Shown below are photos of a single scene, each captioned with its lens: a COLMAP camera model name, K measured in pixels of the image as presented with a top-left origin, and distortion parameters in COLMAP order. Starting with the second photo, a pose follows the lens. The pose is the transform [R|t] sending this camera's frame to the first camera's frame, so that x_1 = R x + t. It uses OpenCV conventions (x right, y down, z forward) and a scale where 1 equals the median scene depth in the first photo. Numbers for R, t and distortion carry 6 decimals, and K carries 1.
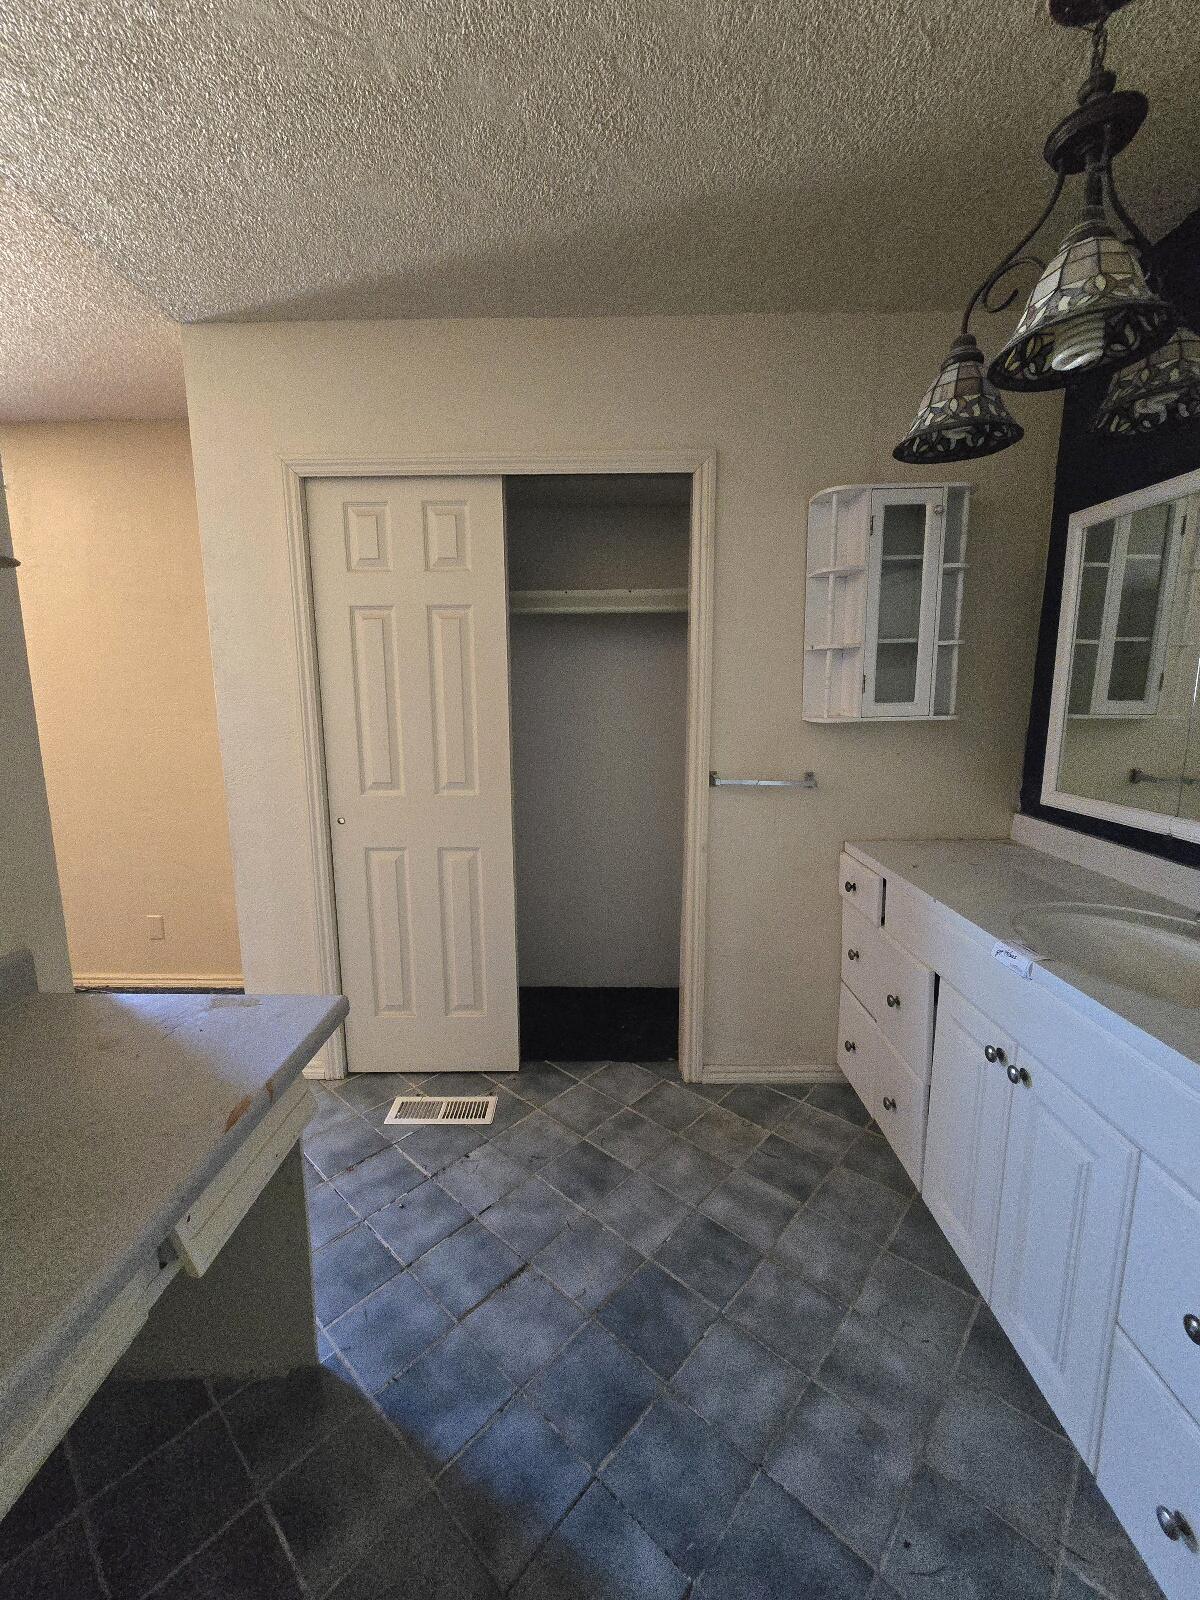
lens RADIAL K [[657.0, 0, 594.0], [0, 657.0, 797.7], [0, 0, 1]] dist [-0.002860, 0.000459]
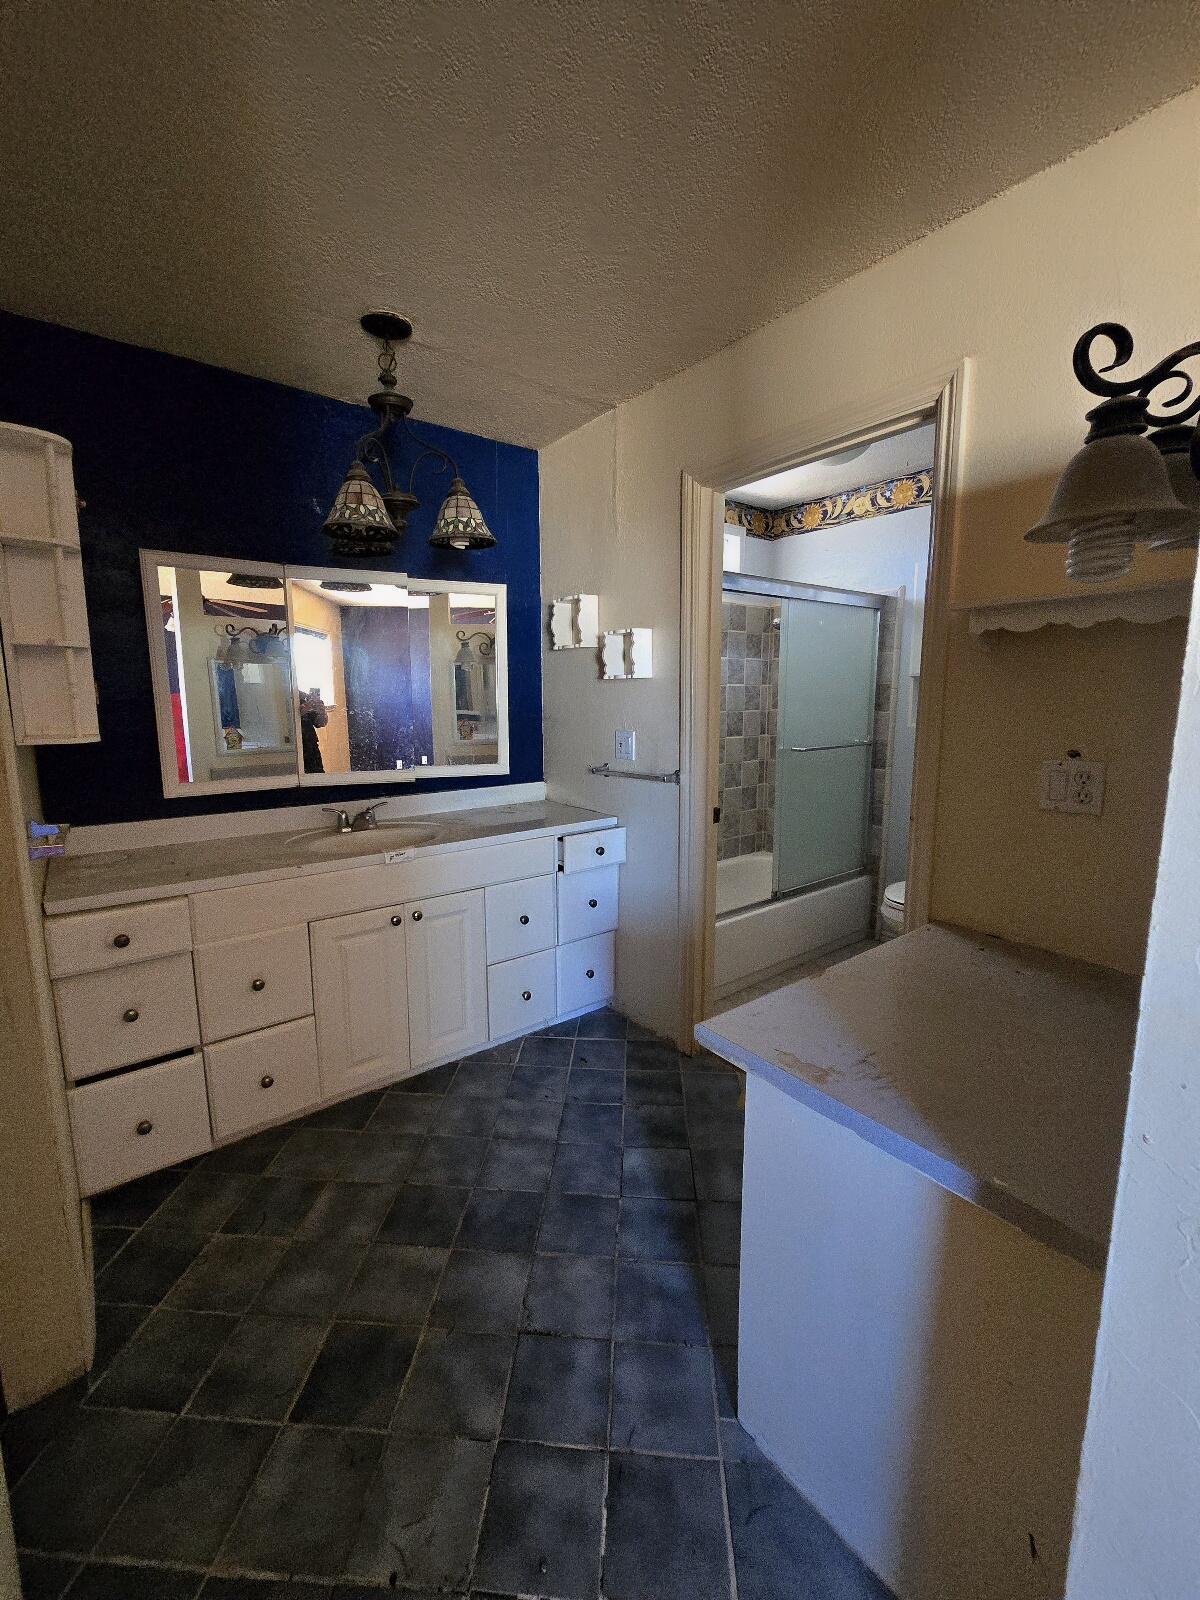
lens RADIAL K [[657.0, 0, 594.0], [0, 657.0, 797.7], [0, 0, 1]] dist [-0.002860, 0.000459]
pose [[-0.627155, -0.110656, 0.770994, -0.791339], [0.132815, 0.960167, 0.245843, -0.205028], [-0.767488, 0.256581, -0.587477, 1.285672]]
